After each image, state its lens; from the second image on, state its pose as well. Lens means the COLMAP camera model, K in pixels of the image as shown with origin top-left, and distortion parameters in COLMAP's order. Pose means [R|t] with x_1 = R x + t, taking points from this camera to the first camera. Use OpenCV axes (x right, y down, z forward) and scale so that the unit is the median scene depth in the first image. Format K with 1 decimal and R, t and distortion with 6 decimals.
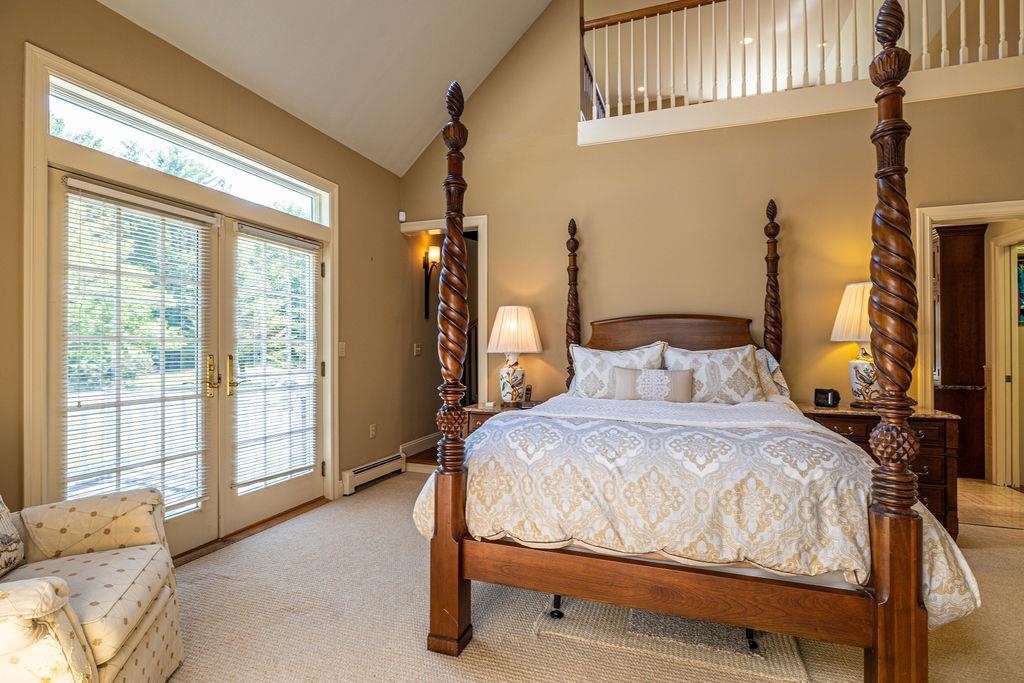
lens RADIAL K [[489.6, 0, 512.0], [0, 489.6, 341.5], [0, 0, 1]] dist [-0.004634, 0.001052]
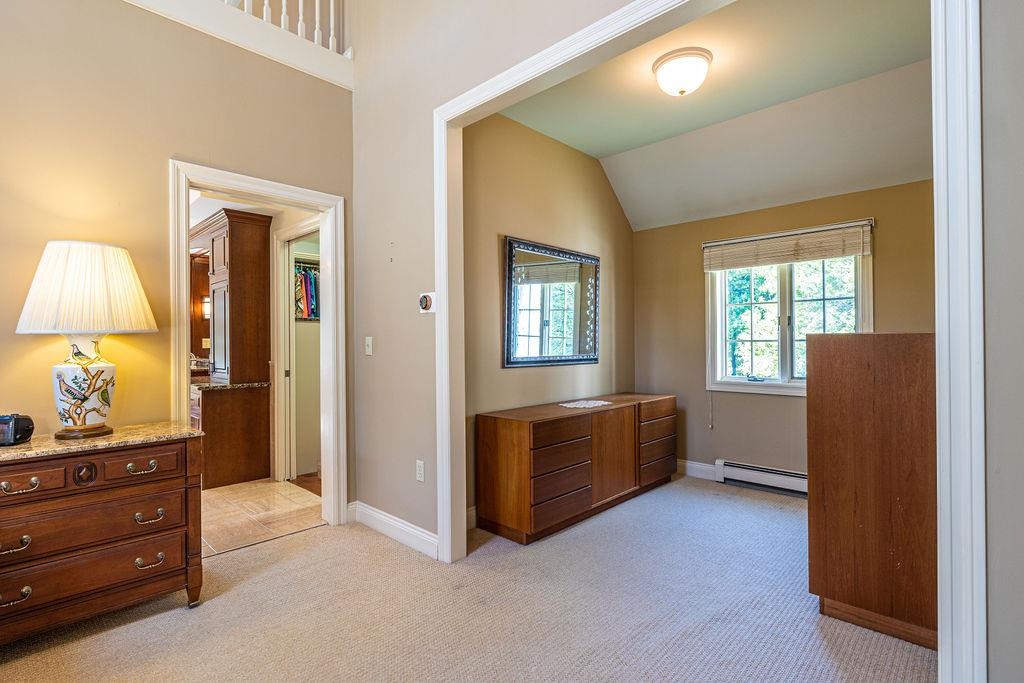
lens RADIAL K [[489.6, 0, 512.0], [0, 489.6, 341.5], [0, 0, 1]] dist [-0.004634, 0.001052]
pose [[0.406821, -0.005580, 0.913491, 0.358096], [-0.000121, 0.999981, 0.006163, 0.005409], [-0.913508, -0.002618, 0.406813, 0.210306]]
